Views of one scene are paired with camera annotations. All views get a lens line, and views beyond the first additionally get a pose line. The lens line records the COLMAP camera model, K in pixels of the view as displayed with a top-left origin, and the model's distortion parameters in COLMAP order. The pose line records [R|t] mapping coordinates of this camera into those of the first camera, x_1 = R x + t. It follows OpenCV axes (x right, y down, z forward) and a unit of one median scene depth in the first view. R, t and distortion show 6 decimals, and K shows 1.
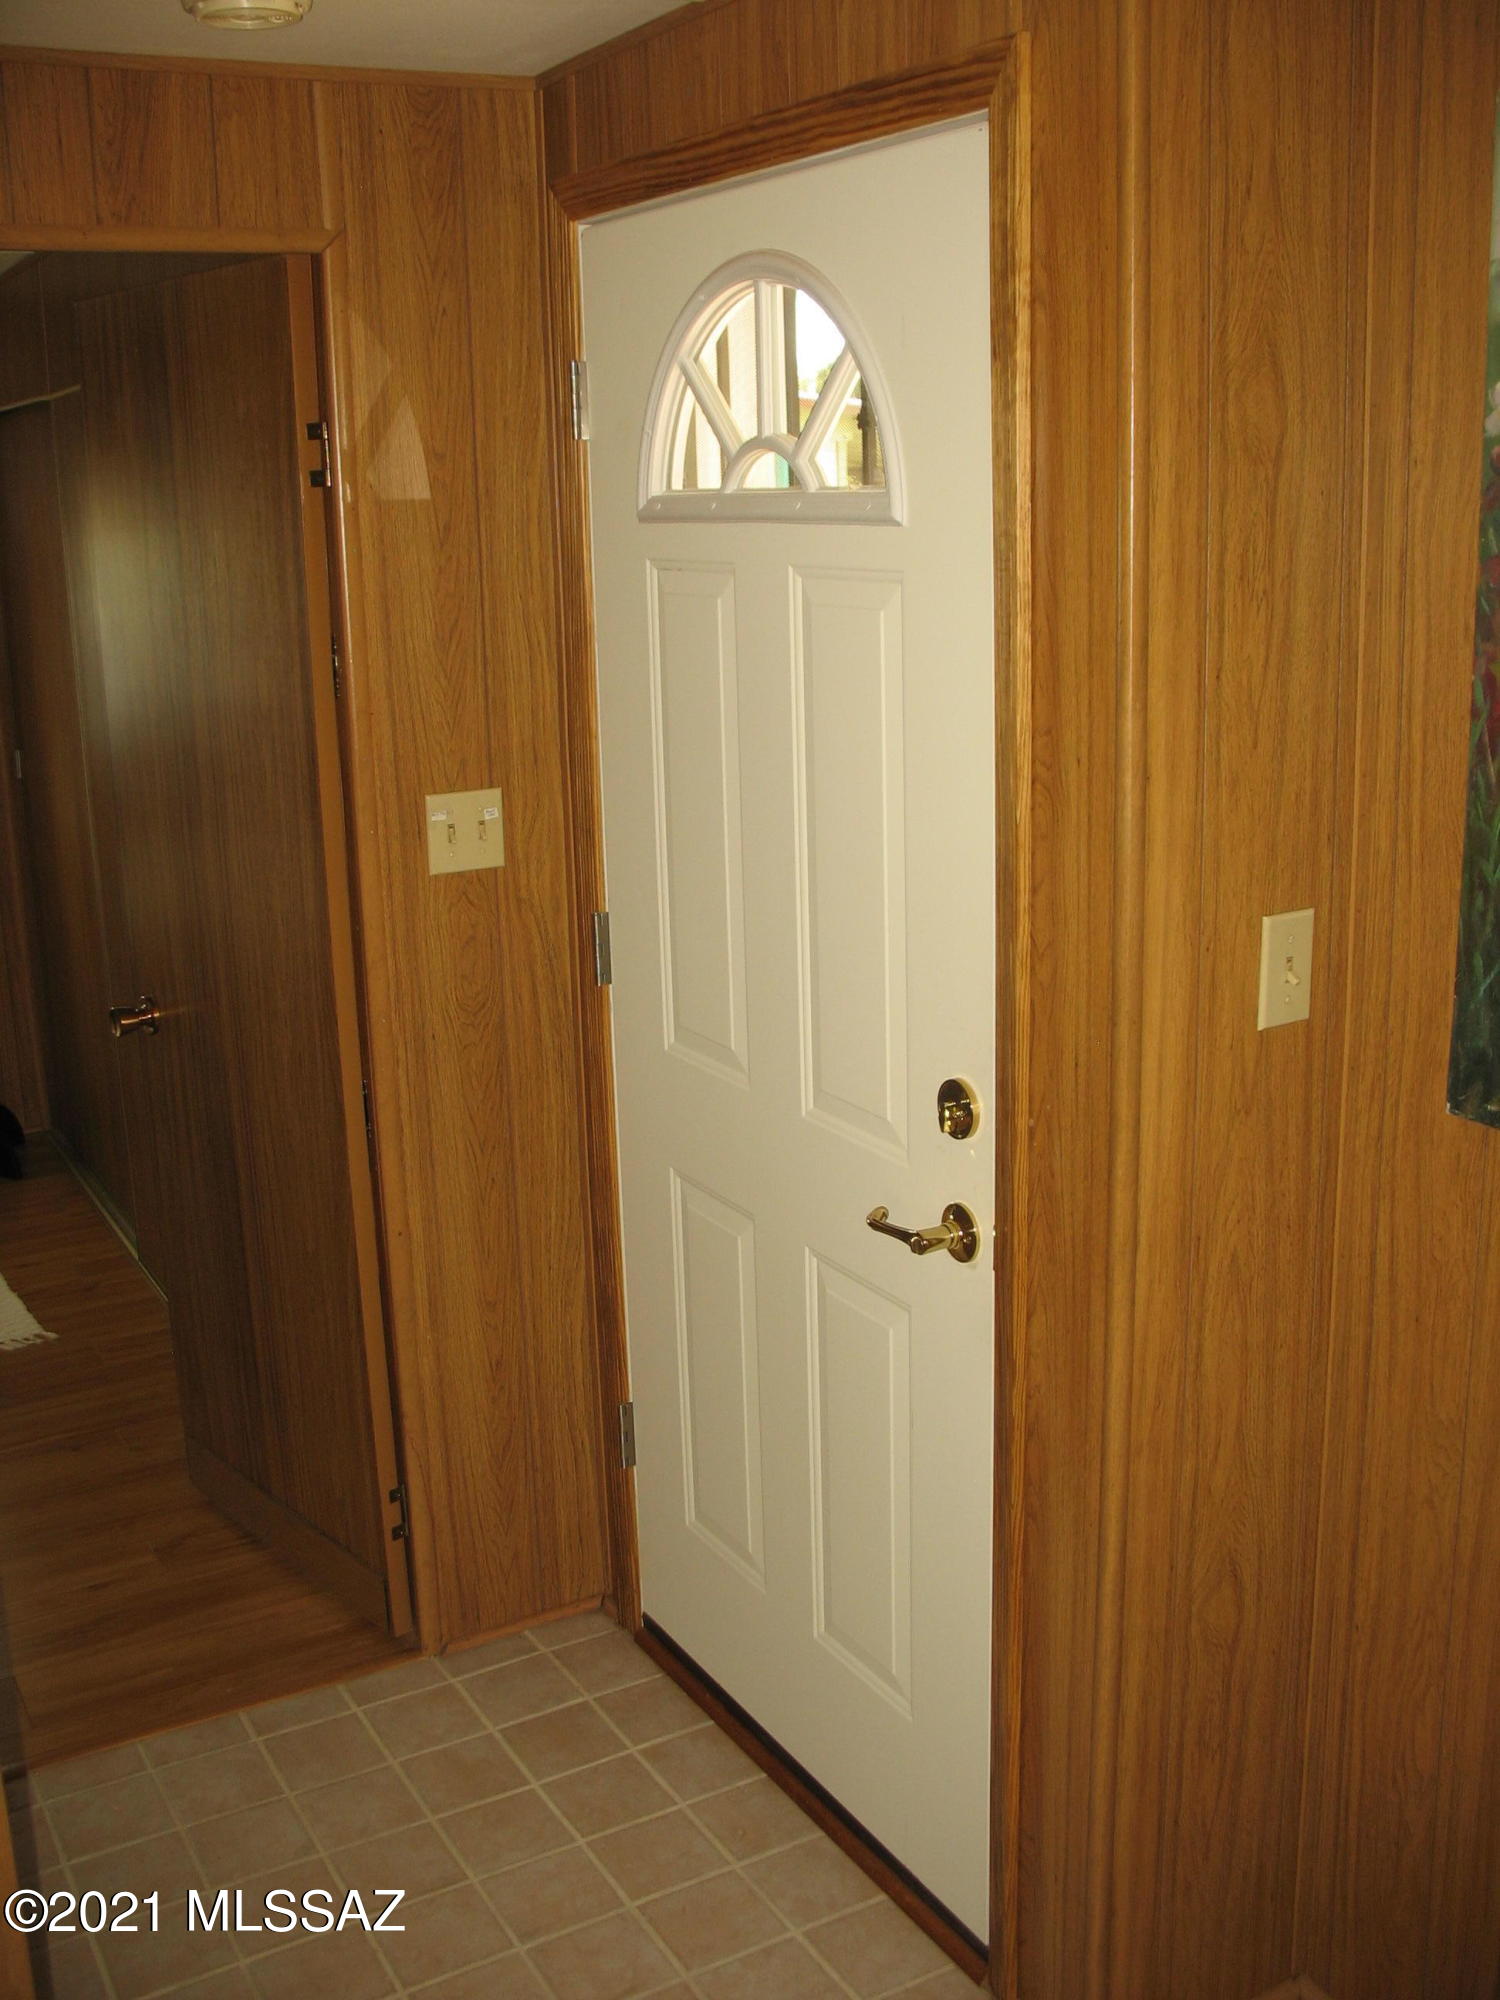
lens RADIAL K [[2082.8, 0, 750.0], [0, 2082.8, 1000.0], [0, 0, 1]] dist [-0.195386, 0.228092]
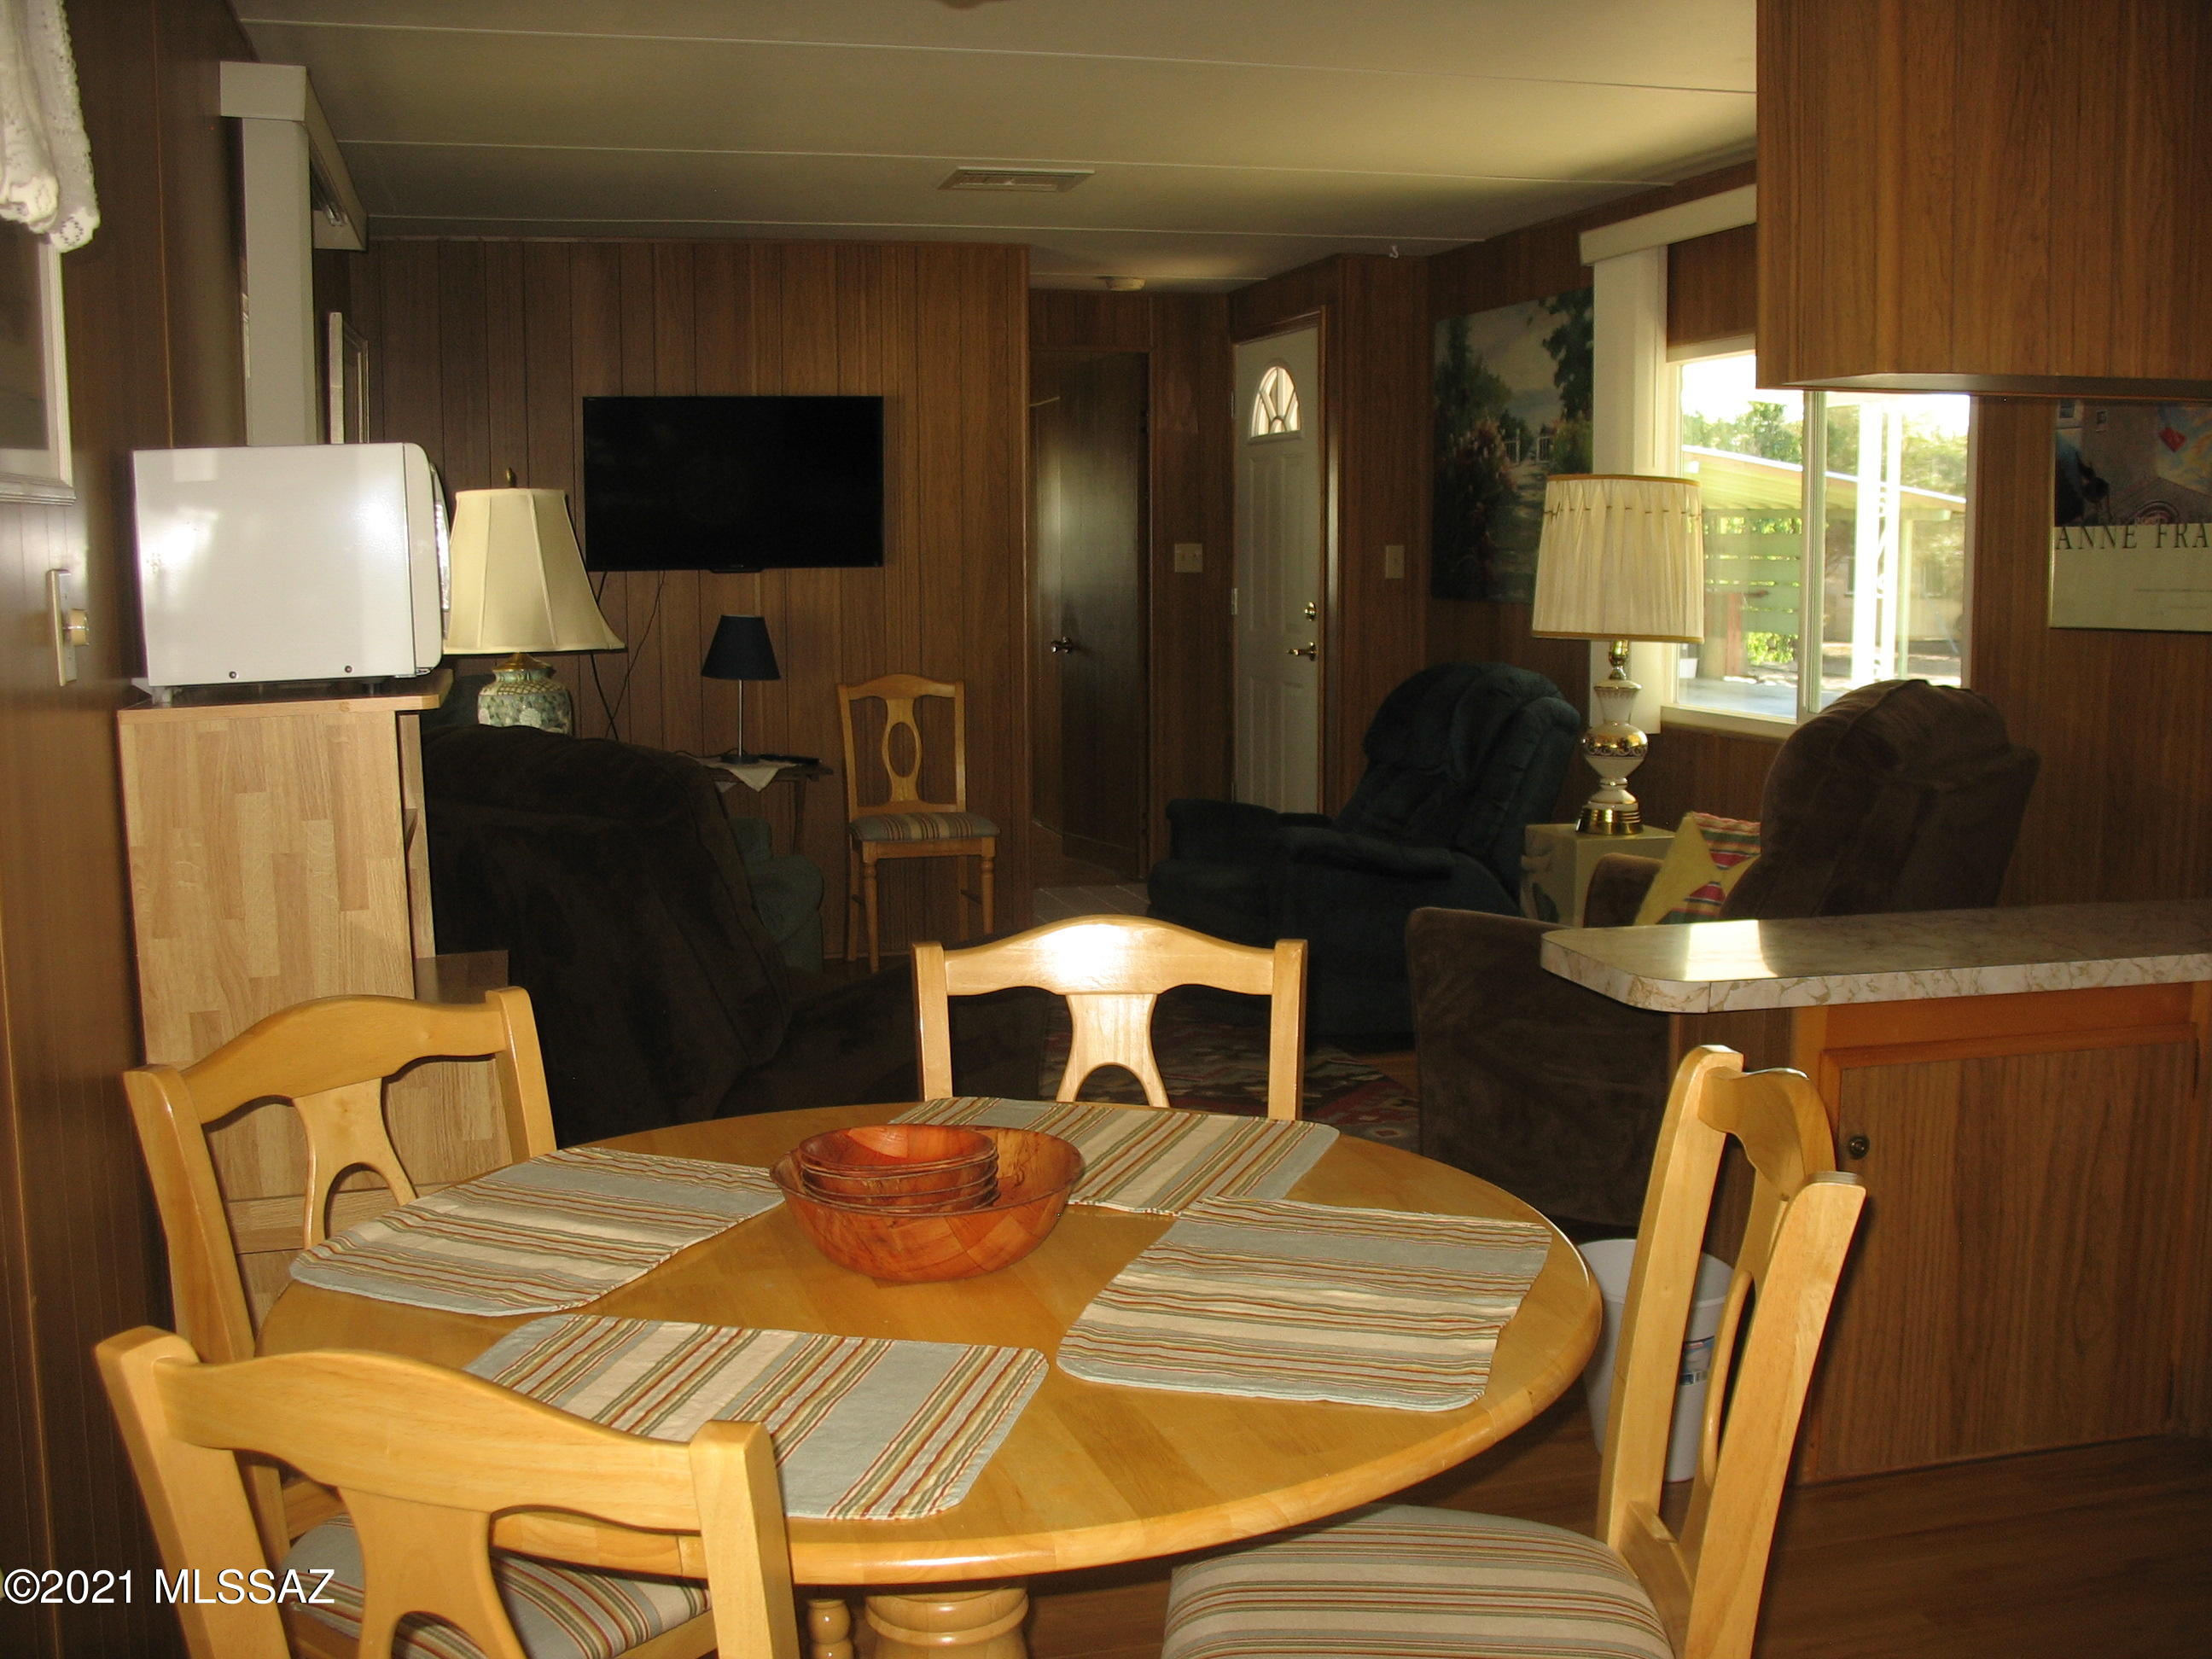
lens RADIAL K [[2303.6, 0, 1106.0], [0, 2303.6, 829.5], [0, 0, 1]] dist [-0.195386, 0.228092]
pose [[0.967829, 0.054391, -0.245659, 0.558595], [-0.082904, 0.990769, -0.107253, 0.649489], [0.237558, 0.124169, 0.963405, -2.038007]]
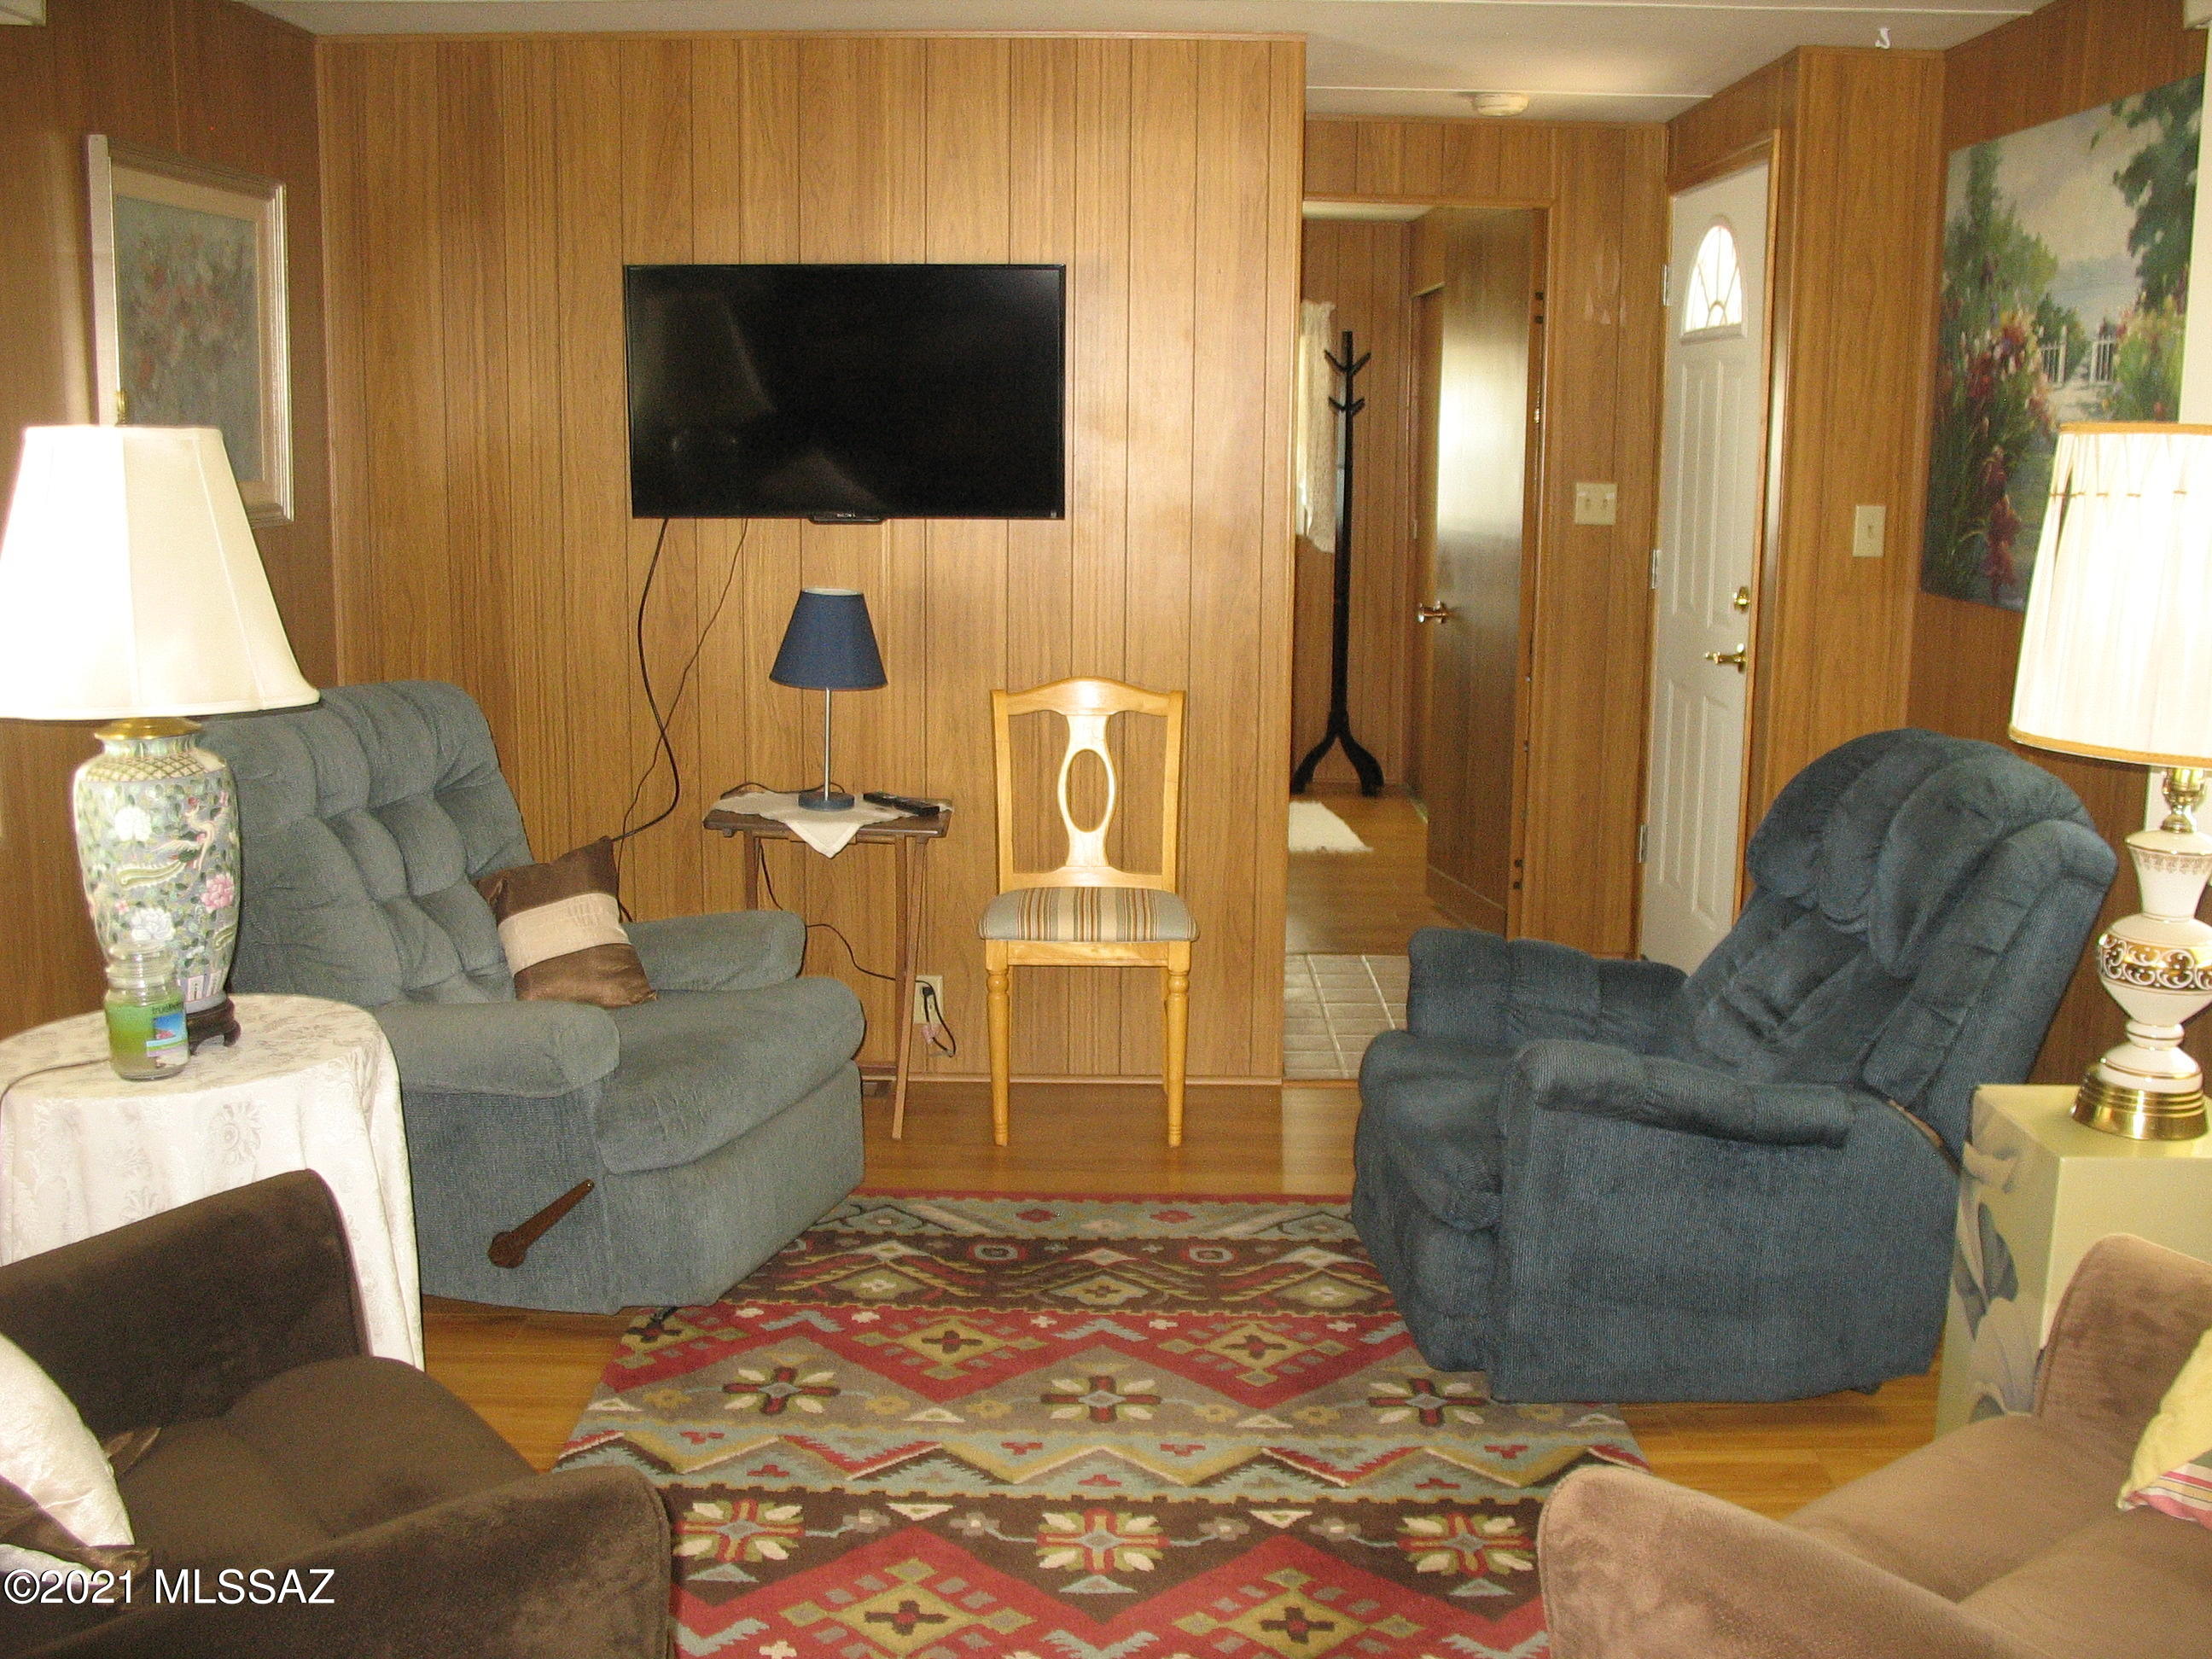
lens RADIAL K [[2303.6, 0, 1106.0], [0, 2303.6, 829.5], [0, 0, 1]] dist [-0.195386, 0.228092]
pose [[0.867768, 0.123317, -0.481427, 0.557076], [-0.154628, 0.987638, -0.025734, 0.364171], [0.472302, 0.096773, 0.876109, -1.105996]]
